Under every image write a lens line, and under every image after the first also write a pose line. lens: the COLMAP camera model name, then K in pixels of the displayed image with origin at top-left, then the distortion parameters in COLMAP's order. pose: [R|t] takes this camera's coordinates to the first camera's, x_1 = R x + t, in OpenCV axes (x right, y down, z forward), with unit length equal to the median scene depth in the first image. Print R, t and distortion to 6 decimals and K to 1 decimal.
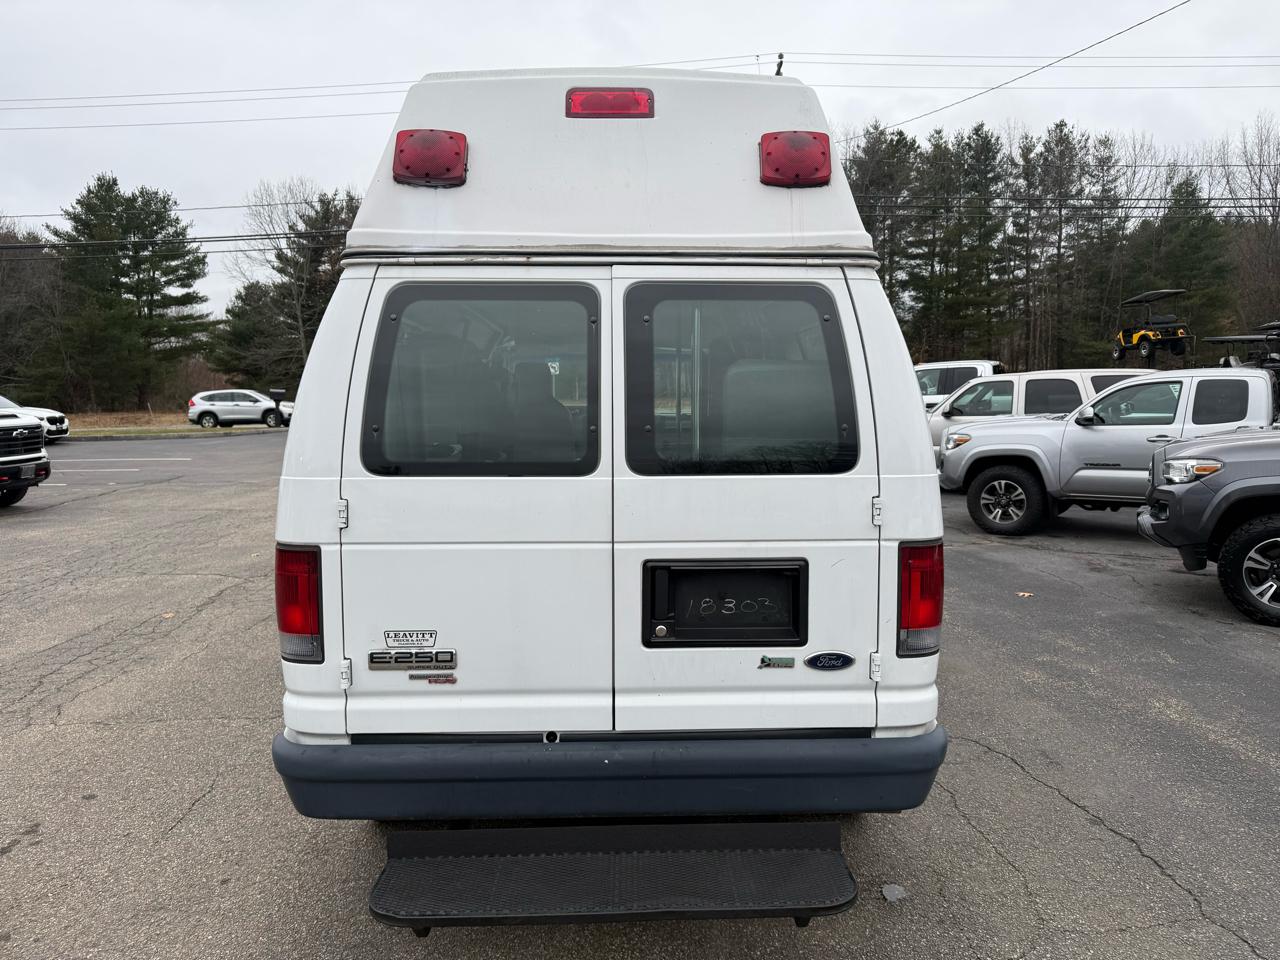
lens RADIAL K [[904.7, 0, 639.8], [0, 904.7, 486.8], [0, 0, 1]] dist [0.042254, -0.043693]
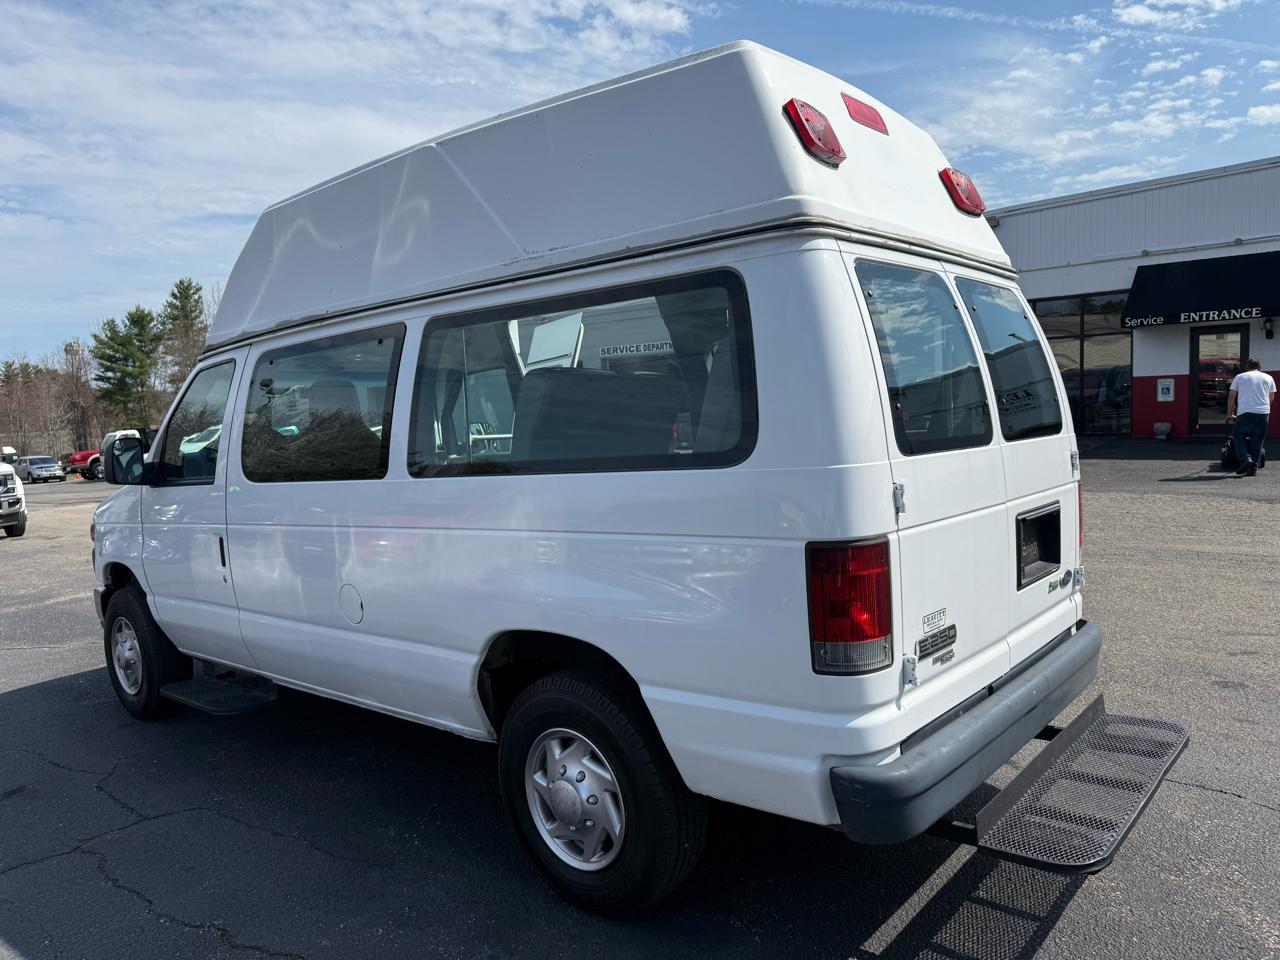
lens RADIAL K [[903.1, 0, 640.4], [0, 903.1, 492.0], [0, 0, 1]] dist [0.034639, -0.040694]
pose [[0.689514, -0.090462, 0.718601, -0.386546], [0.123868, 0.992280, 0.006061, -0.004994], [-0.713602, 0.084832, 0.695396, 0.178176]]
